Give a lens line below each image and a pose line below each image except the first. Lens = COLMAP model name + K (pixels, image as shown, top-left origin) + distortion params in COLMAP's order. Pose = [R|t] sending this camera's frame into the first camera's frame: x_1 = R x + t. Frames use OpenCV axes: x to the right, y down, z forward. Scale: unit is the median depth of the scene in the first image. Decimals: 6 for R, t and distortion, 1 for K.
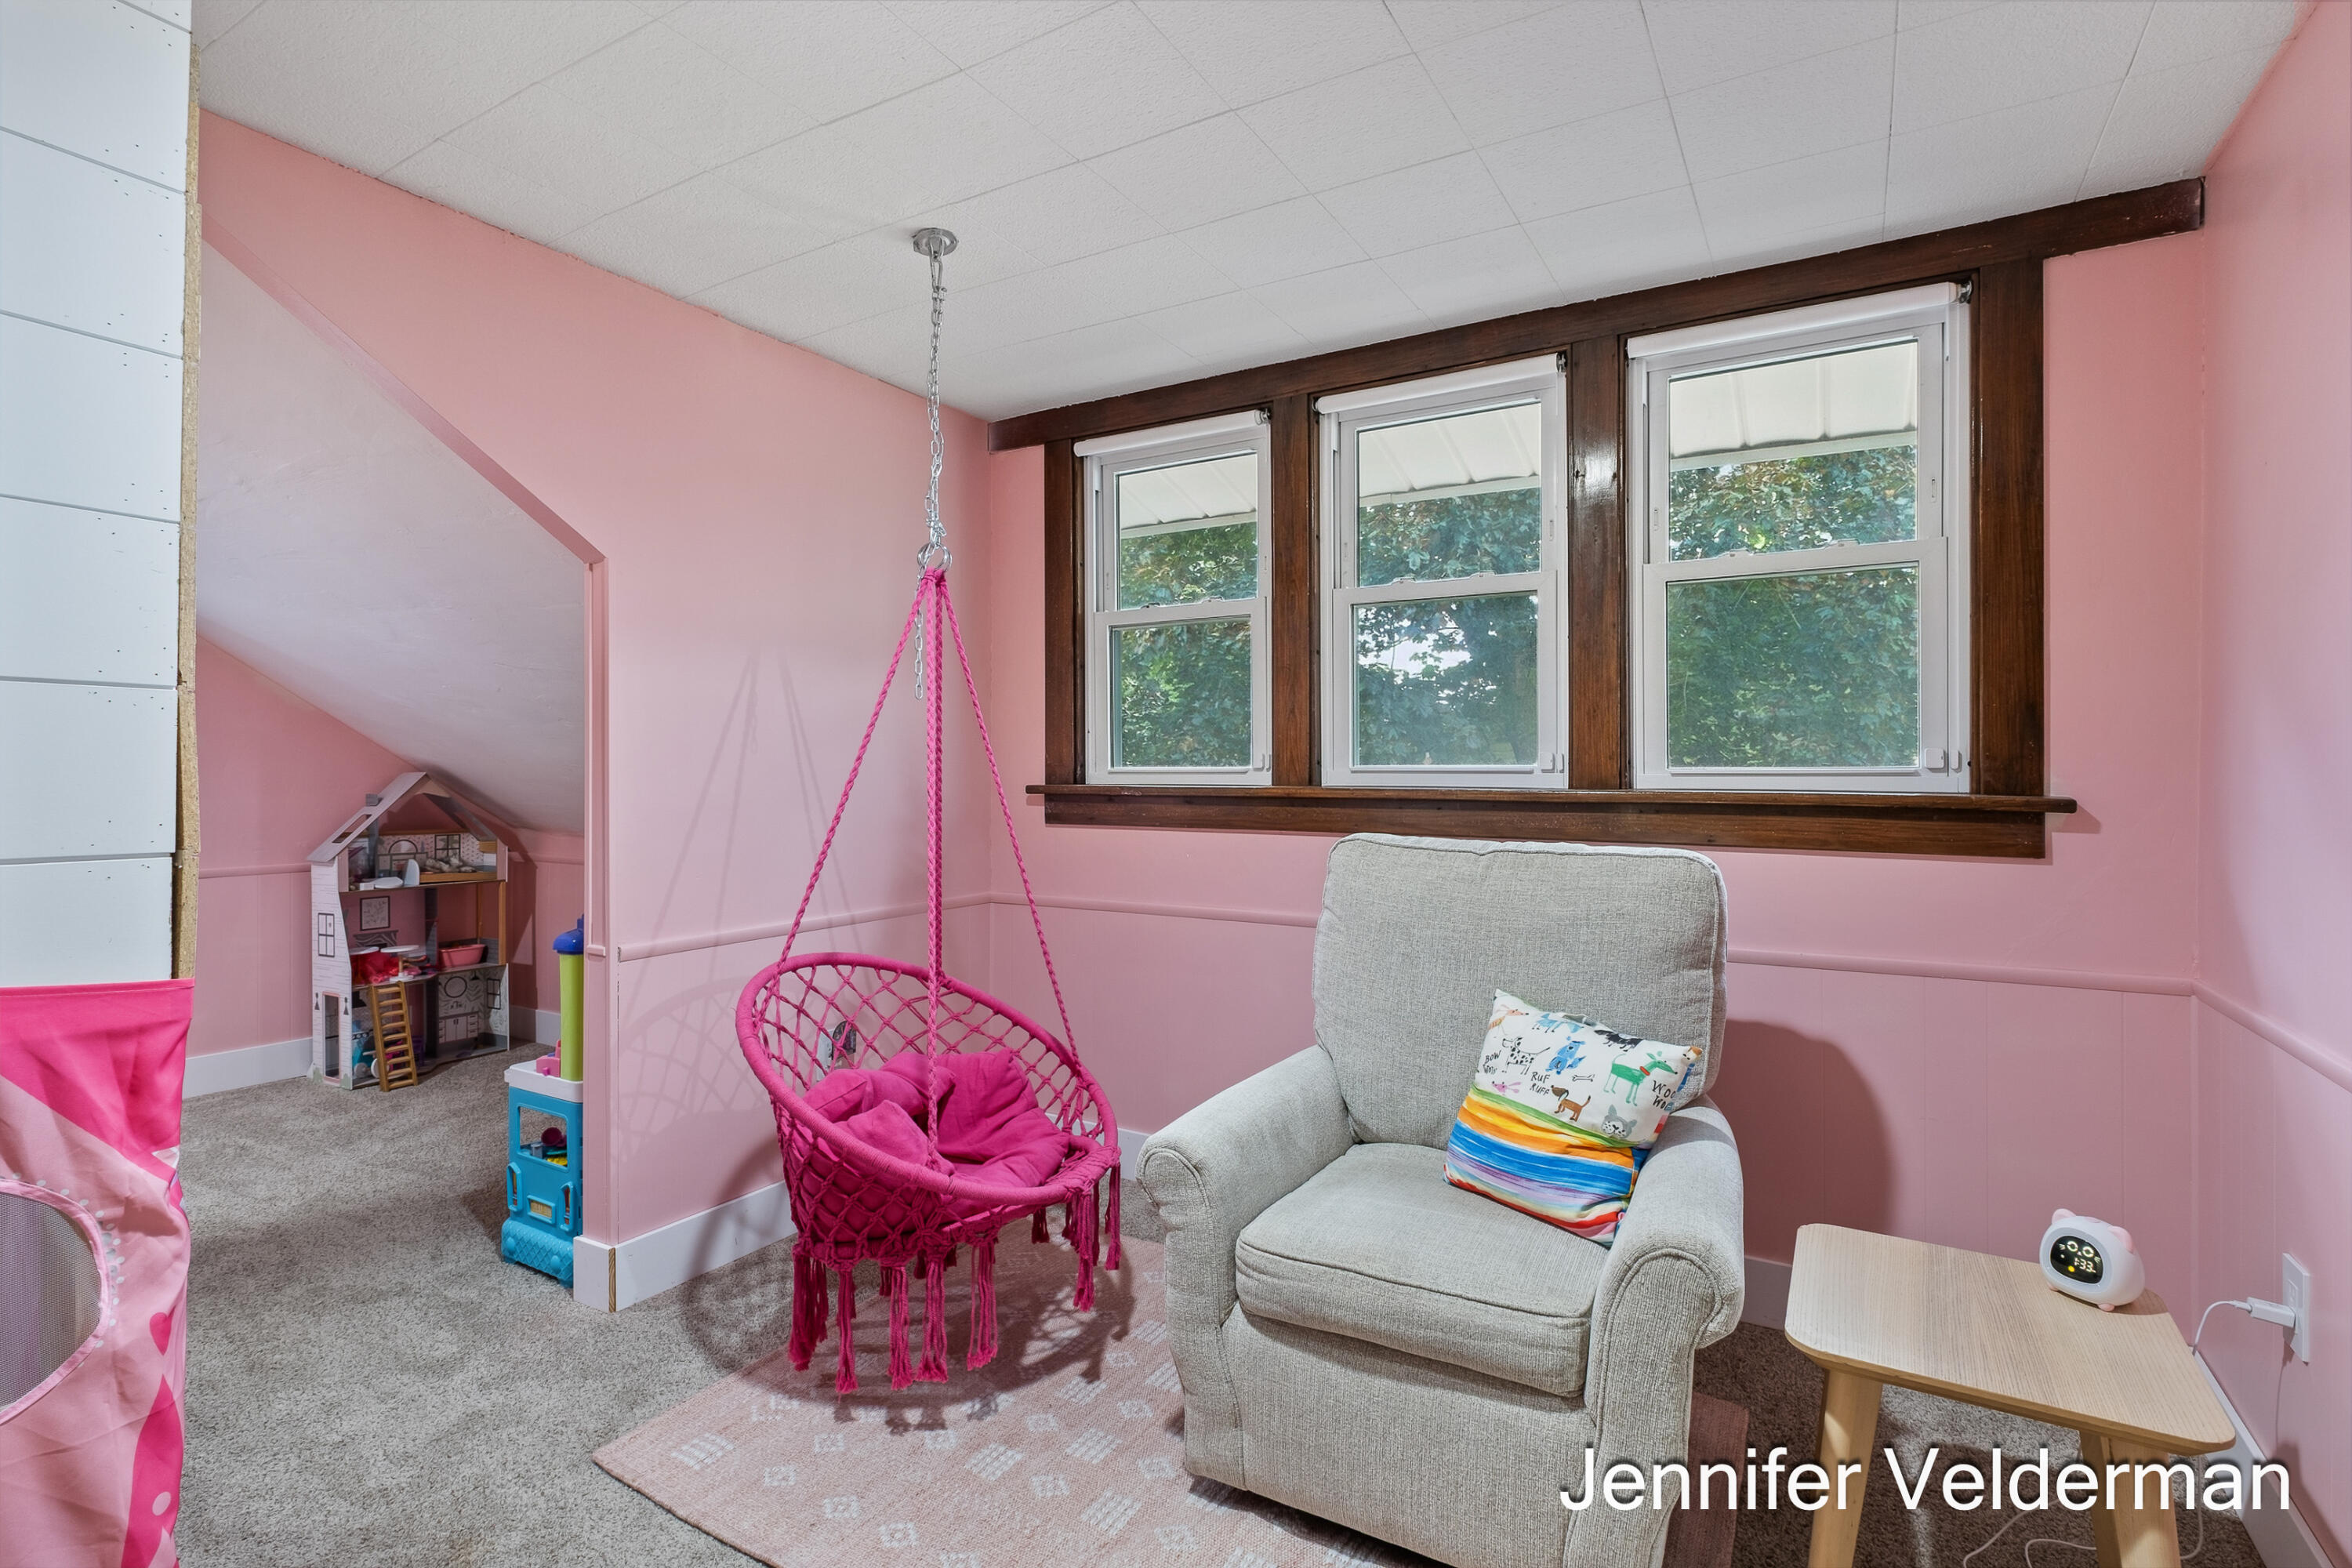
lens RADIAL K [[1153.1, 0, 1167.1], [0, 1153.1, 781.2], [0, 0, 1]] dist [-0.002490, -0.000956]
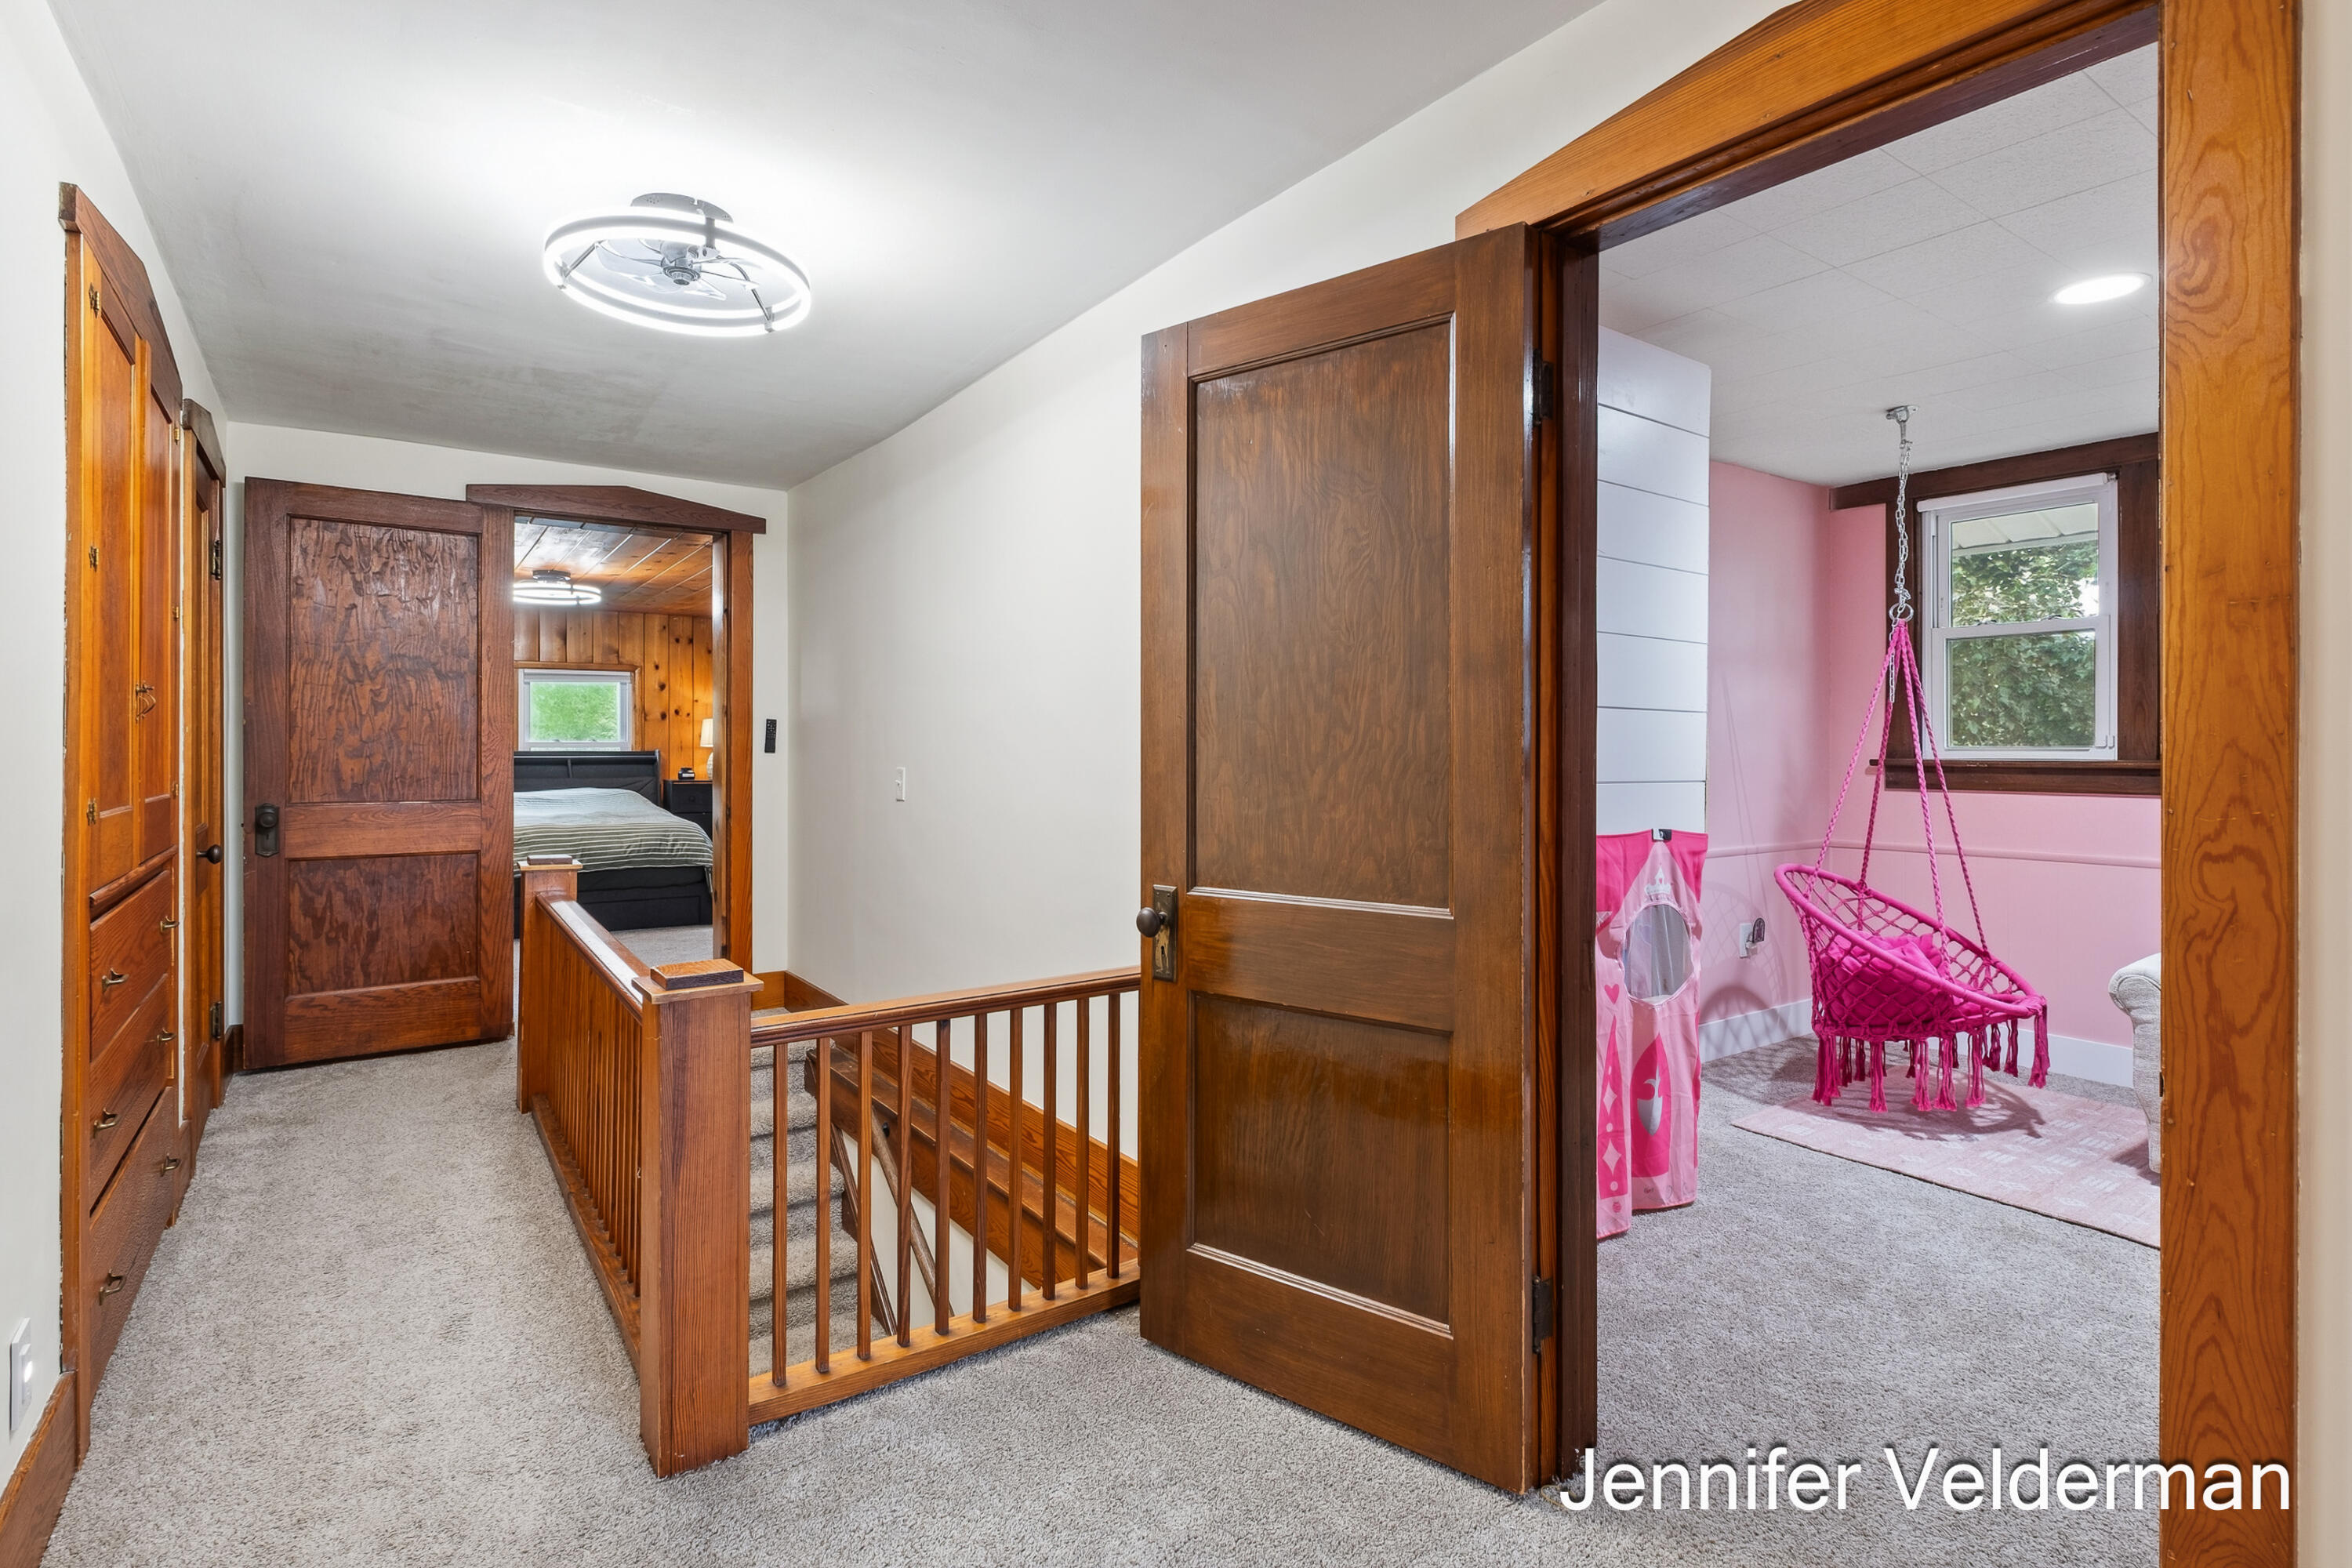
lens RADIAL K [[1153.1, 0, 1179.7], [0, 1153.1, 764.0], [0, 0, 1]] dist [-0.002490, -0.000956]
pose [[0.905828, 0.005317, -0.423612, -0.445485], [-0.004474, 0.999986, 0.002985, 0.012744], [0.423621, -0.000809, 0.905839, -0.879272]]
